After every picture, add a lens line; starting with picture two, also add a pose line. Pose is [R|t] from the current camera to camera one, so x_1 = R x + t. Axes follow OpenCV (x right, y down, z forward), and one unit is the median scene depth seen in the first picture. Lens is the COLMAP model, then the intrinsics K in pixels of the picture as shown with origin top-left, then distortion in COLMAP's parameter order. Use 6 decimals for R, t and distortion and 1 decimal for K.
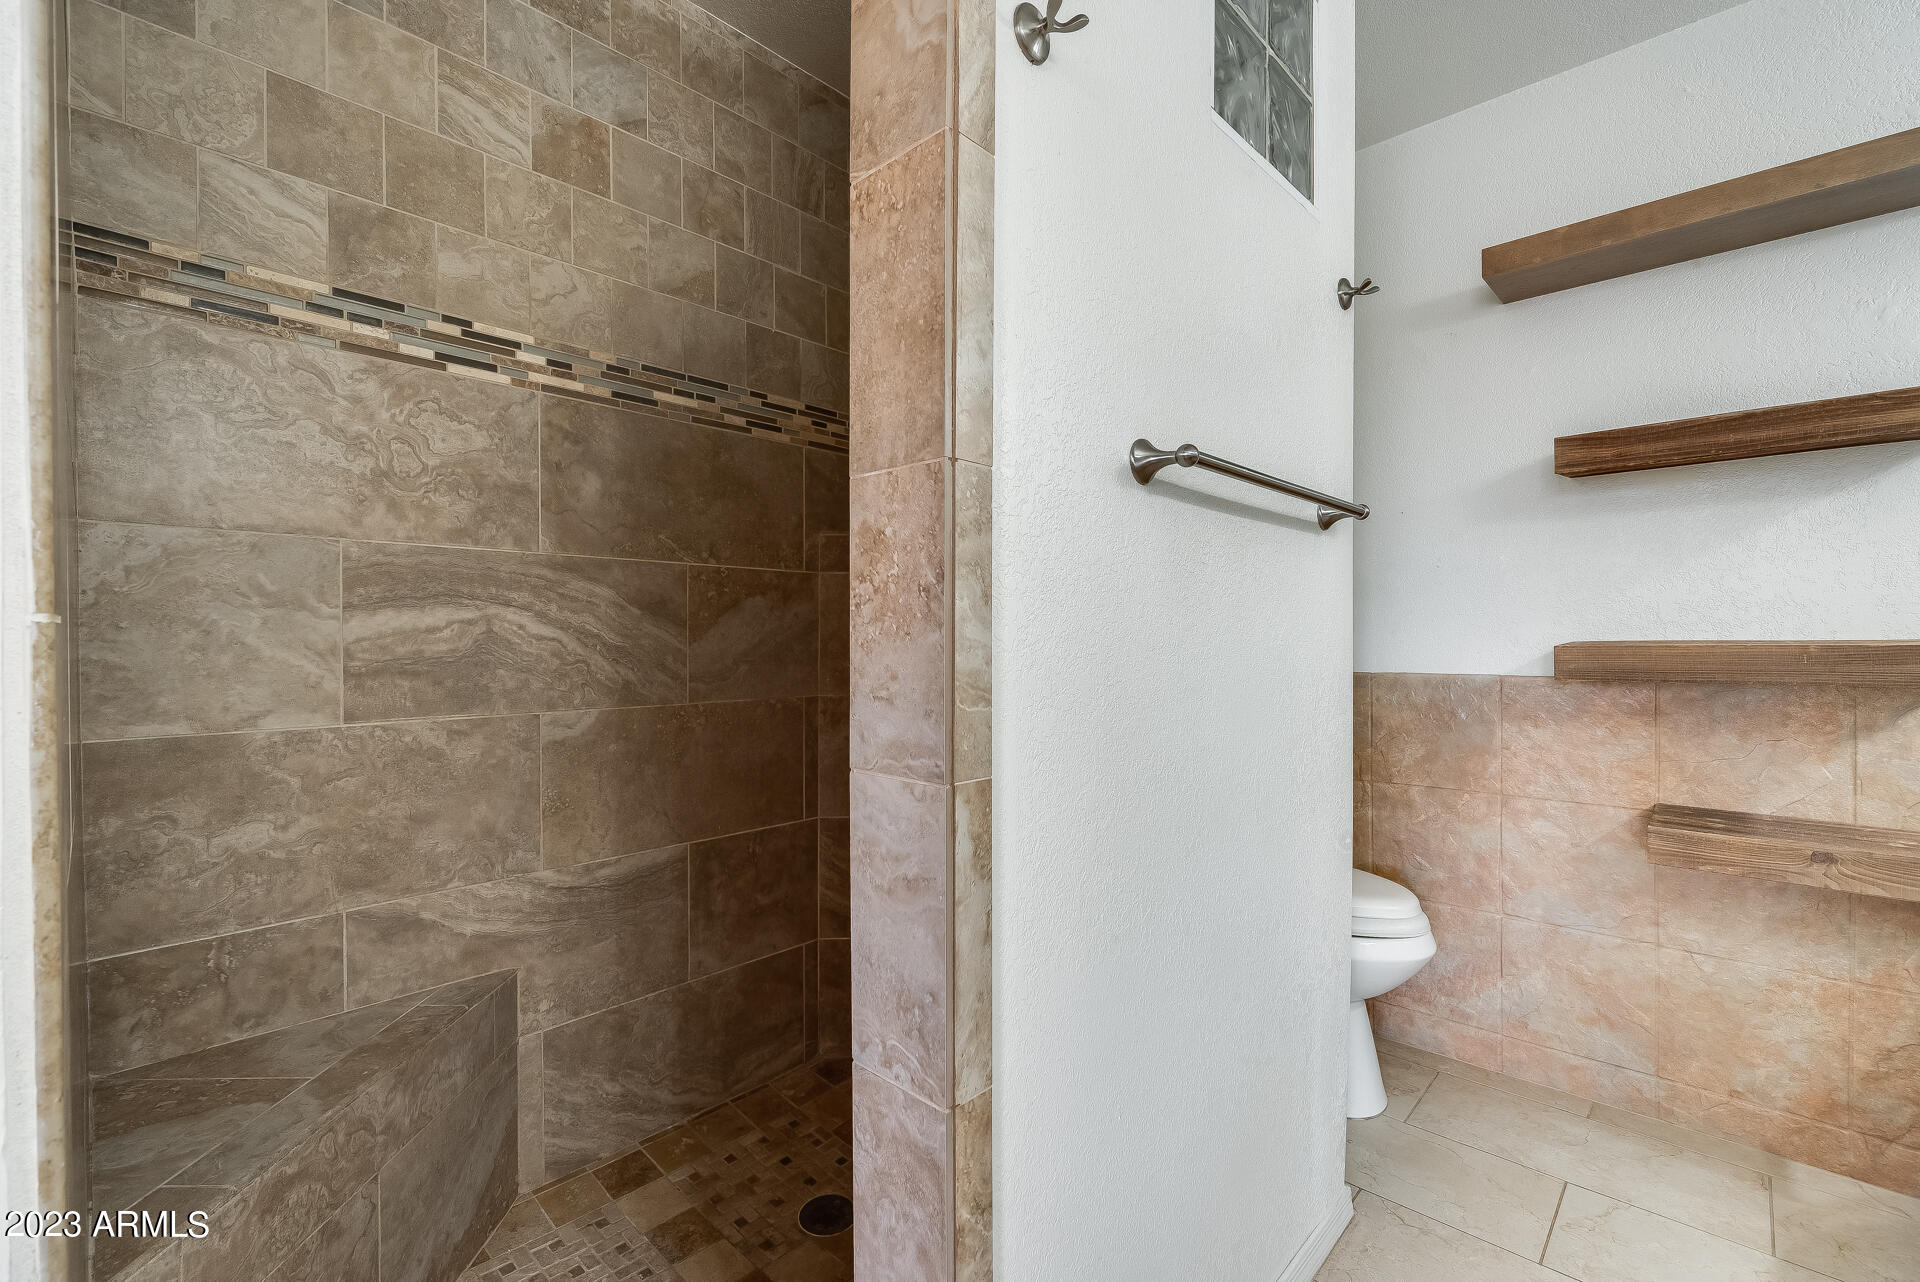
lens RADIAL K [[829.9, 0, 961.4], [0, 829.9, 640.6], [0, 0, 1]] dist [-0.001136, -0.000422]
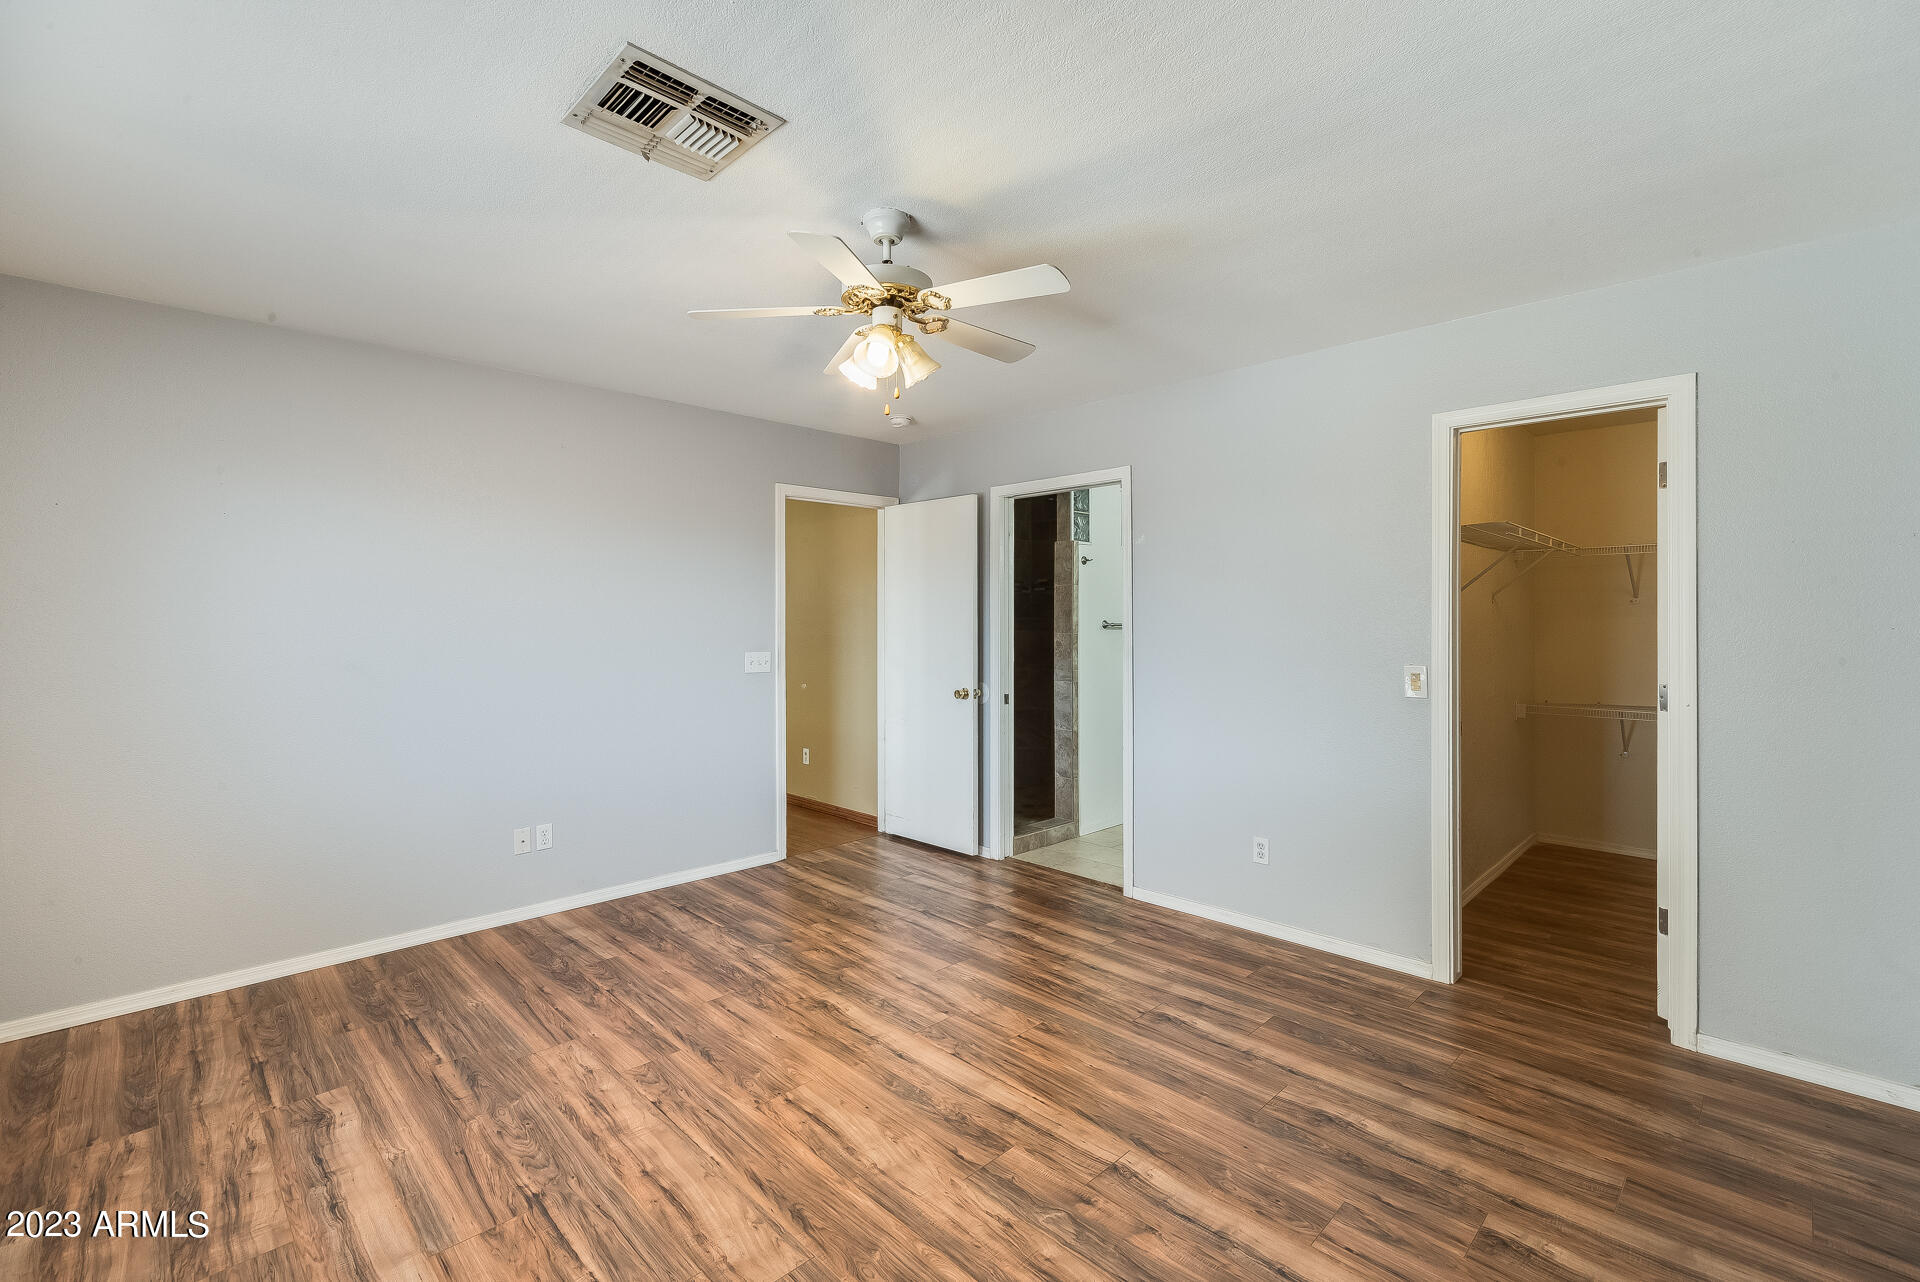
lens RADIAL K [[829.9, 0, 958.0], [0, 829.9, 638.9], [0, 0, 1]] dist [-0.001136, -0.000422]
pose [[0.998722, 0.002010, -0.050502, -0.556627], [-0.002215, 0.999990, -0.003998, -0.133783], [0.050493, 0.004105, 0.998716, -5.384465]]
